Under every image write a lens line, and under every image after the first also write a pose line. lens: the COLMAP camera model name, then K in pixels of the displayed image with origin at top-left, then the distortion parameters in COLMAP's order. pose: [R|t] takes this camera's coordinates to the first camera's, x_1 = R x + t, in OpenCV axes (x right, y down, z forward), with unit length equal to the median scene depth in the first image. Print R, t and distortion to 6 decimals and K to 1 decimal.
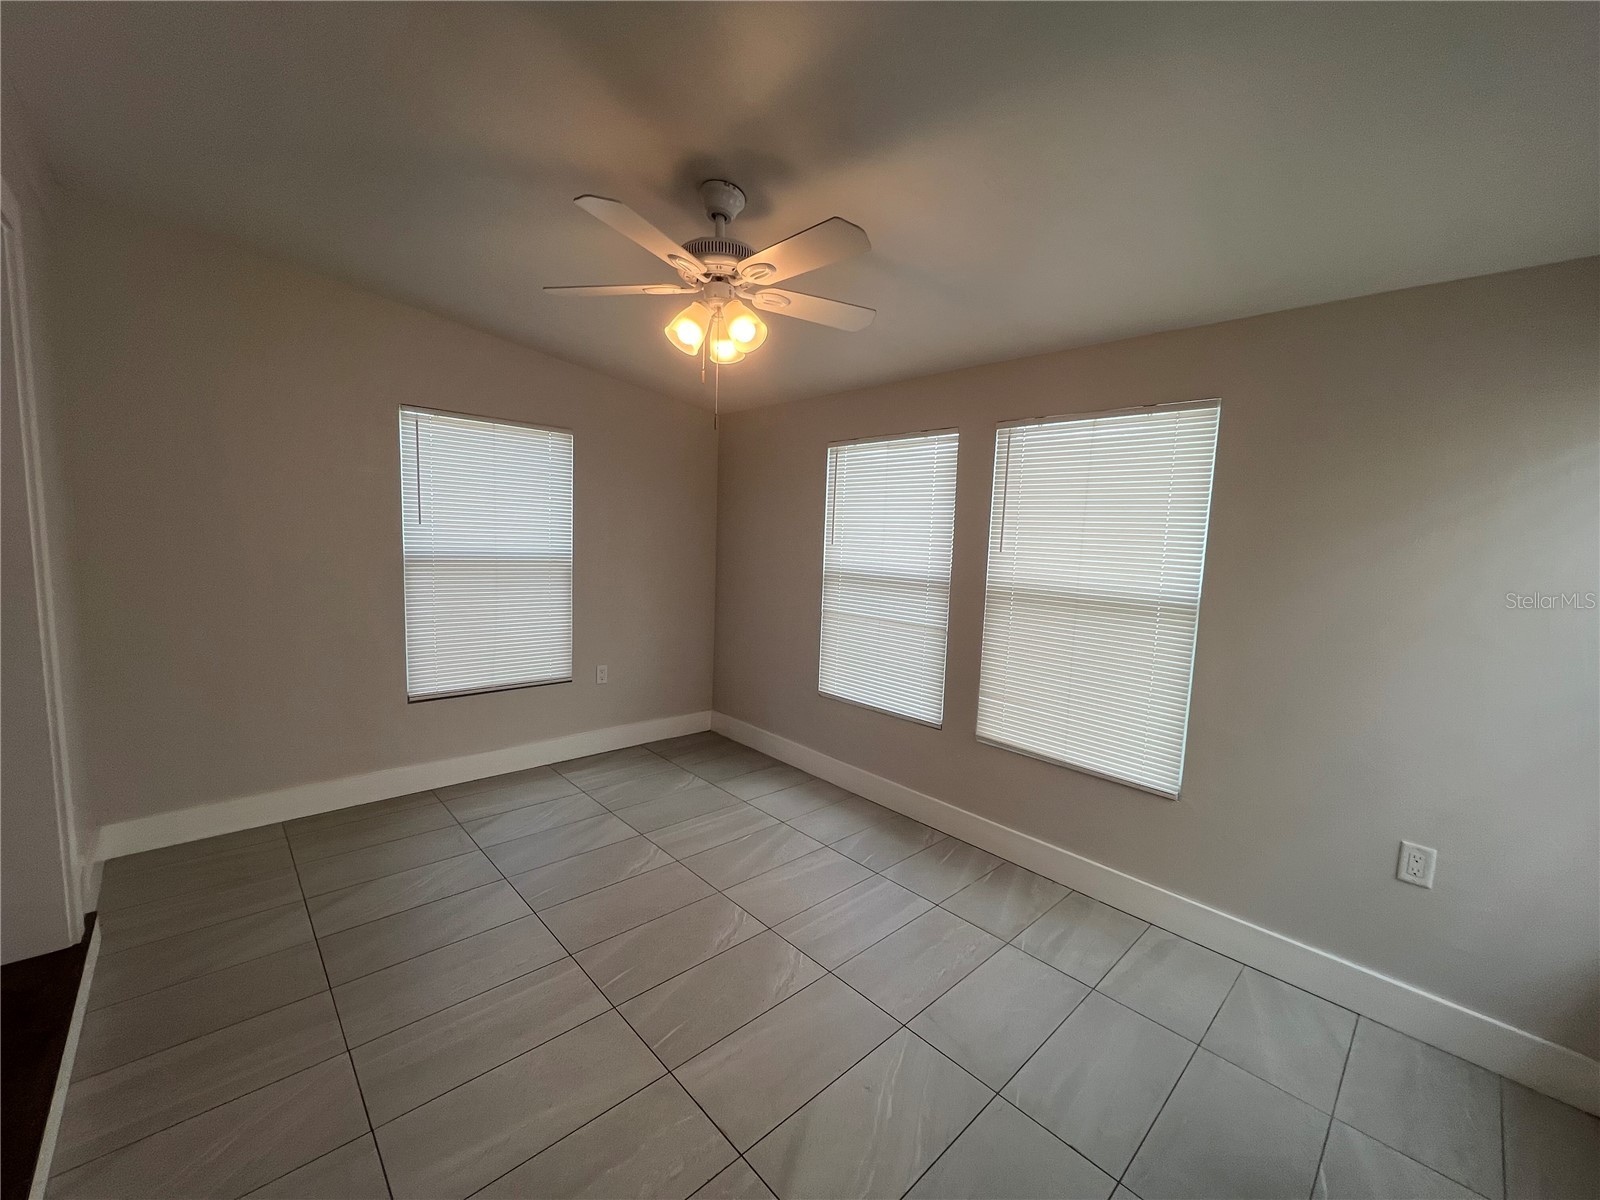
lens RADIAL K [[639.5, 0, 793.0], [0, 639.5, 605.6], [0, 0, 1]] dist [-0.001059, -0.000096]
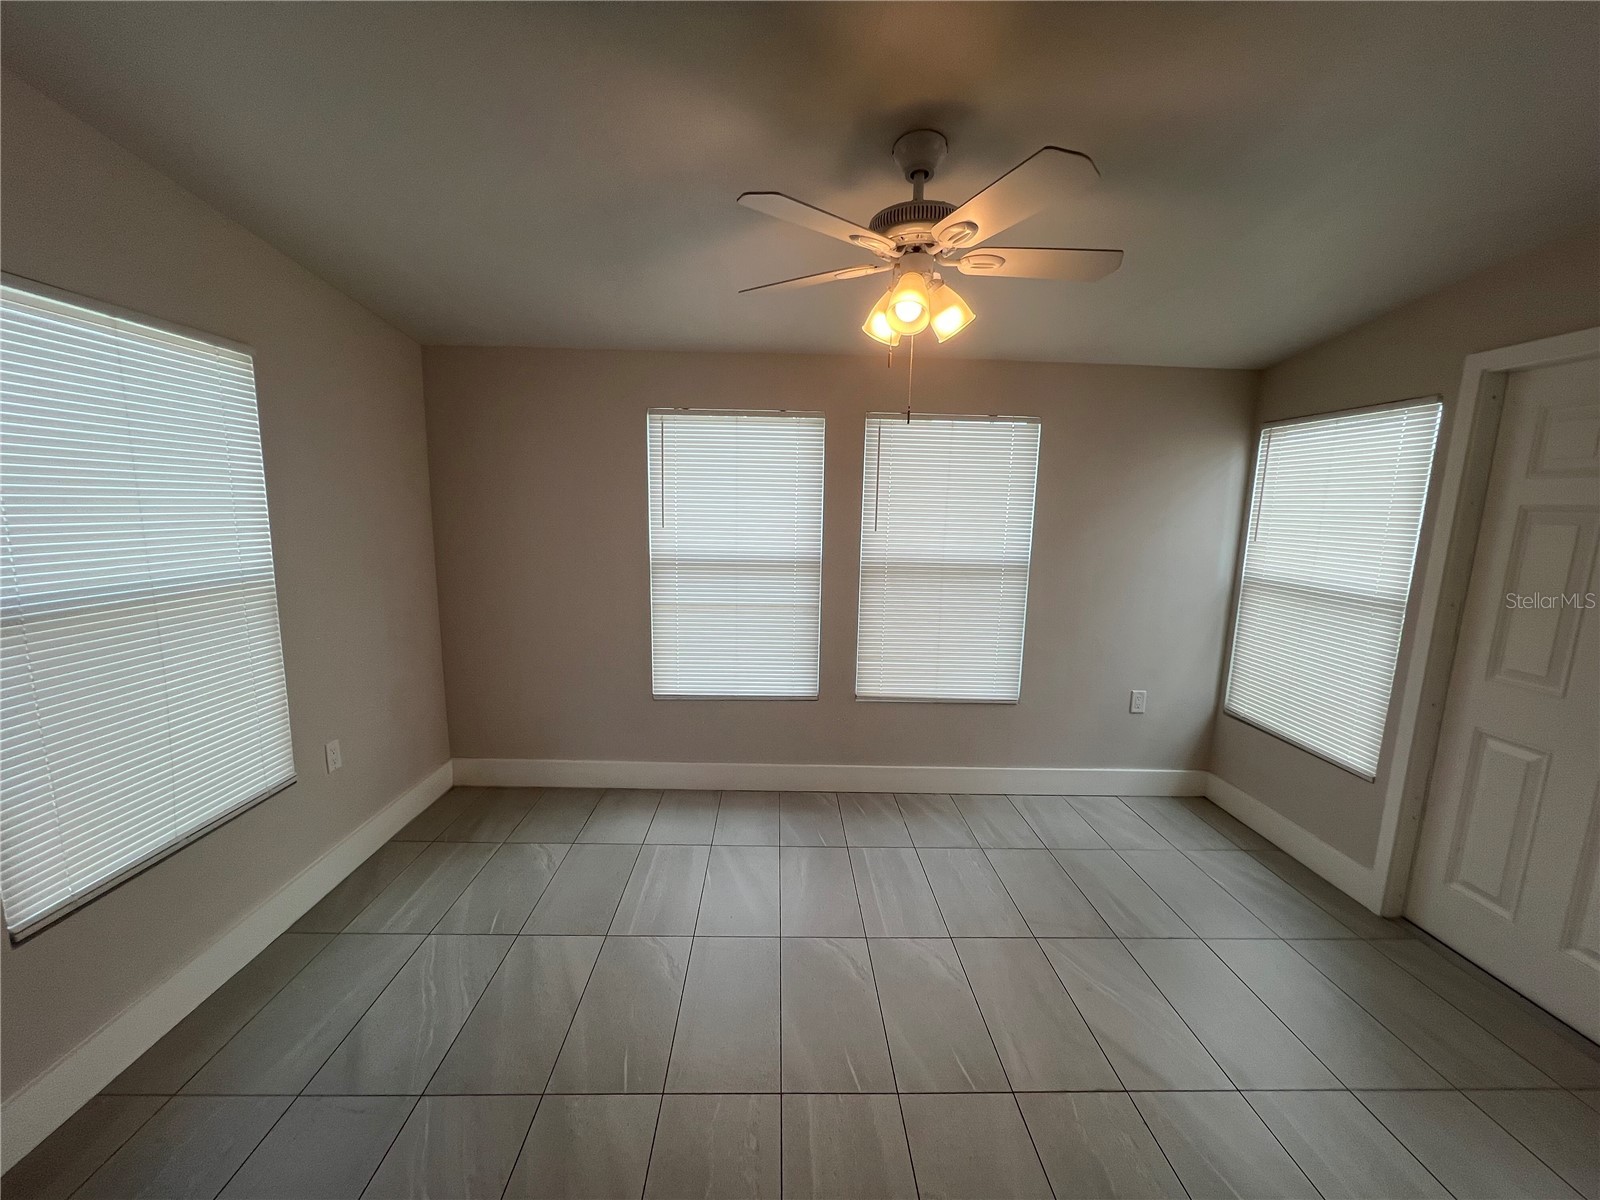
lens RADIAL K [[639.5, 0, 799.2], [0, 639.5, 603.7], [0, 0, 1]] dist [-0.001059, -0.000096]
pose [[0.661428, -0.142425, 0.736361, -0.565807], [0.086819, 0.989743, 0.113449, -0.090191], [-0.744966, -0.011108, 0.667009, 0.326141]]
